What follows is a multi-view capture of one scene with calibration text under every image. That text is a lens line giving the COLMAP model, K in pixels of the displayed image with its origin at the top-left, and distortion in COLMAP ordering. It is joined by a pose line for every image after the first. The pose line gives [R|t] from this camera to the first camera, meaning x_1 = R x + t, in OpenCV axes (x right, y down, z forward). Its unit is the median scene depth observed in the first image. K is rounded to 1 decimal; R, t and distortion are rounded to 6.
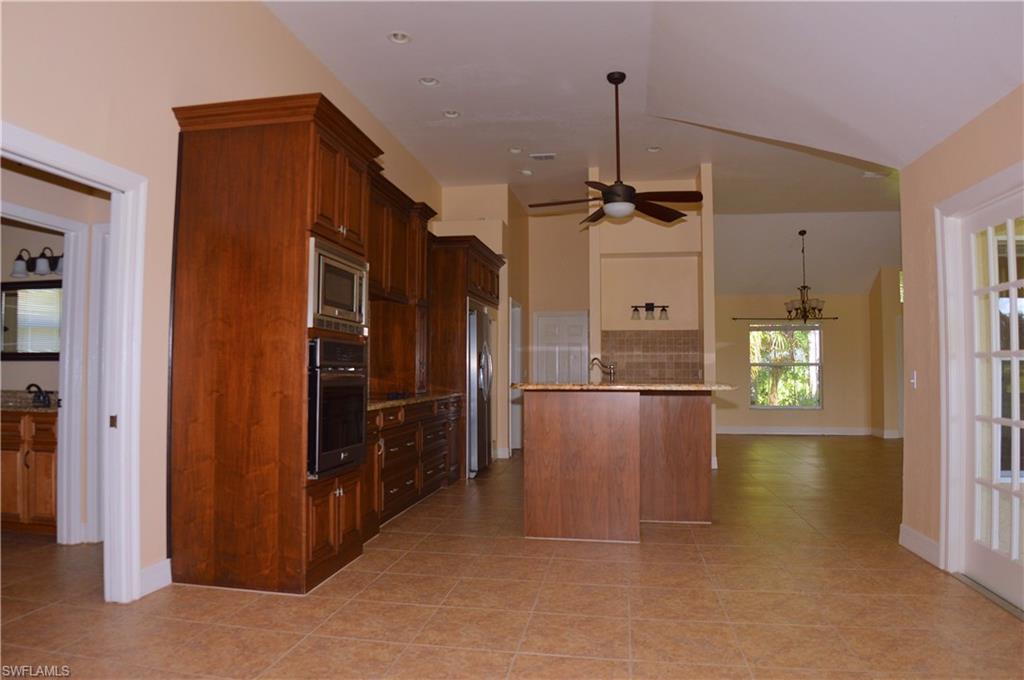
lens RADIAL K [[645.3, 0, 508.1], [0, 645.3, 342.0], [0, 0, 1]] dist [-0.088472, 0.003233]
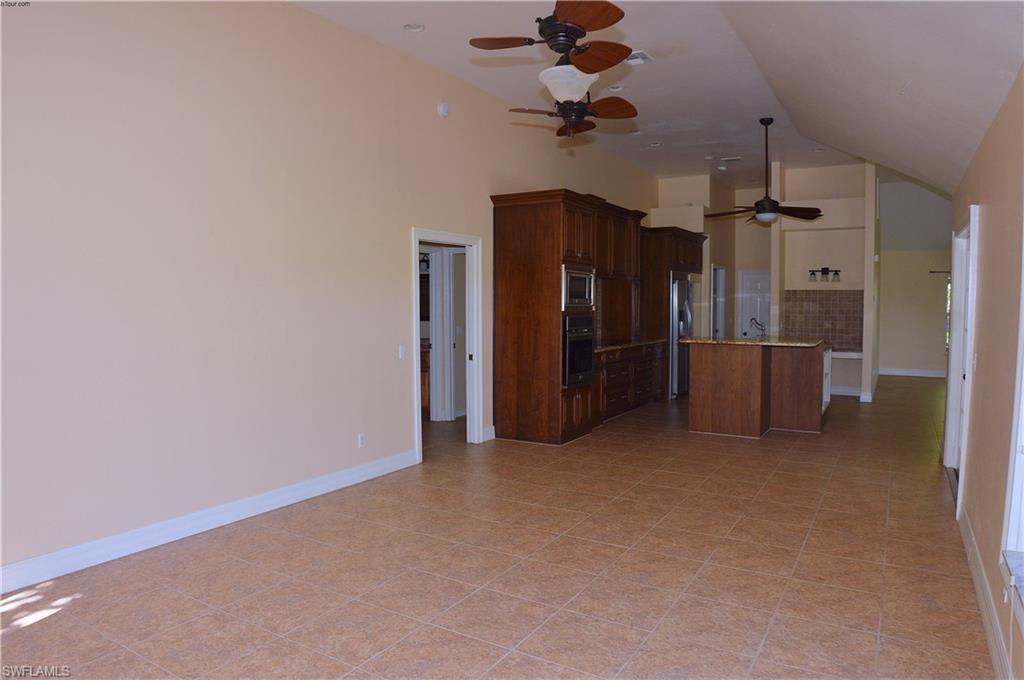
lens RADIAL K [[645.3, 0, 508.1], [0, 645.3, 342.0], [0, 0, 1]] dist [-0.088472, 0.003233]
pose [[0.927775, 0.018414, -0.372686, 0.225331], [0.020144, 0.994853, 0.099302, -0.106318], [0.372597, -0.099638, 0.922629, -0.741414]]
